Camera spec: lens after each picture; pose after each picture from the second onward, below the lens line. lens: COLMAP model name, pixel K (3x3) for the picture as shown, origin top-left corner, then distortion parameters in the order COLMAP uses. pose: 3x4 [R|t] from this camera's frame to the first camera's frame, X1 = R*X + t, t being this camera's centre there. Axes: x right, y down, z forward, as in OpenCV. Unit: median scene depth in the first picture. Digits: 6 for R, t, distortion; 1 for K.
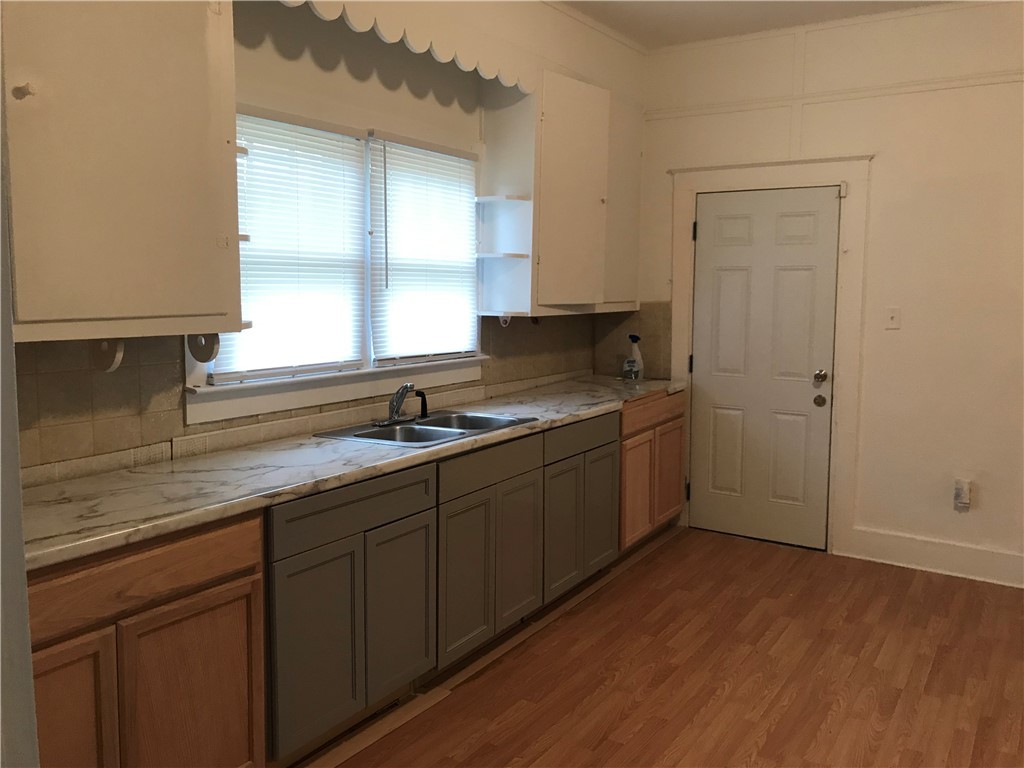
lens RADIAL K [[824.7, 0, 510.9], [0, 824.7, 387.3], [0, 0, 1]] dist [0.094105, 0.001881]
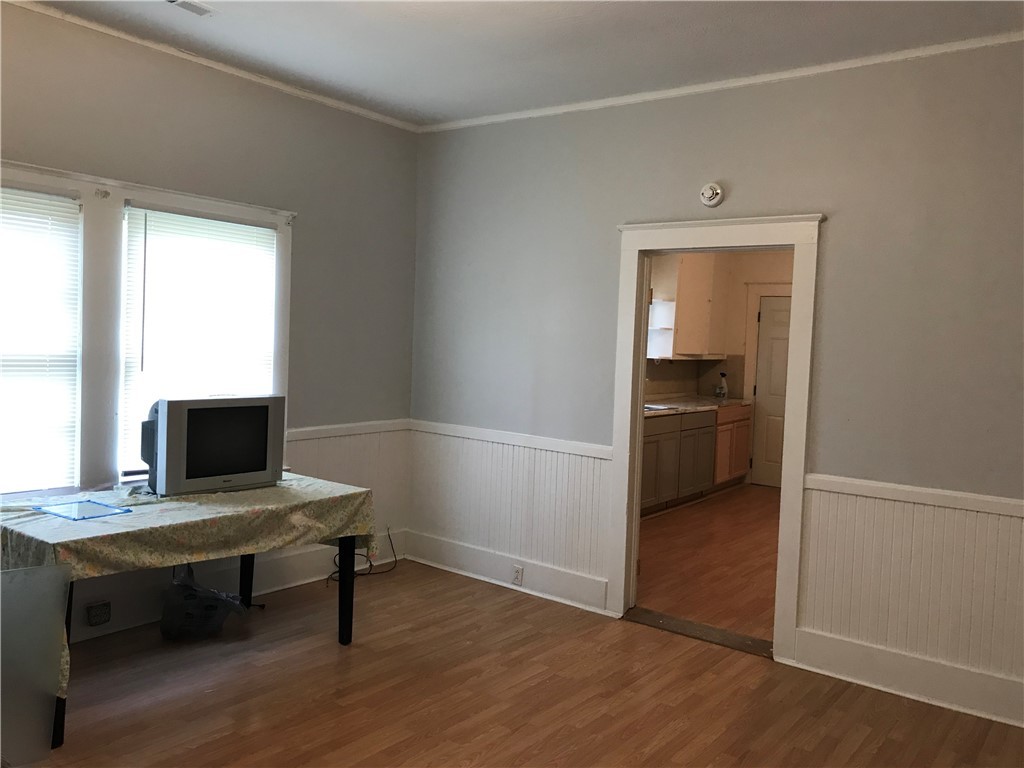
lens RADIAL K [[863.0, 0, 510.5], [0, 863.0, 377.4], [0, 0, 1]] dist [0.068472, -0.057202]
pose [[0.996507, 0.044076, -0.070935, -0.179845], [-0.048950, 0.996449, -0.068507, 0.099662], [0.067664, 0.071740, 0.995126, -0.915267]]
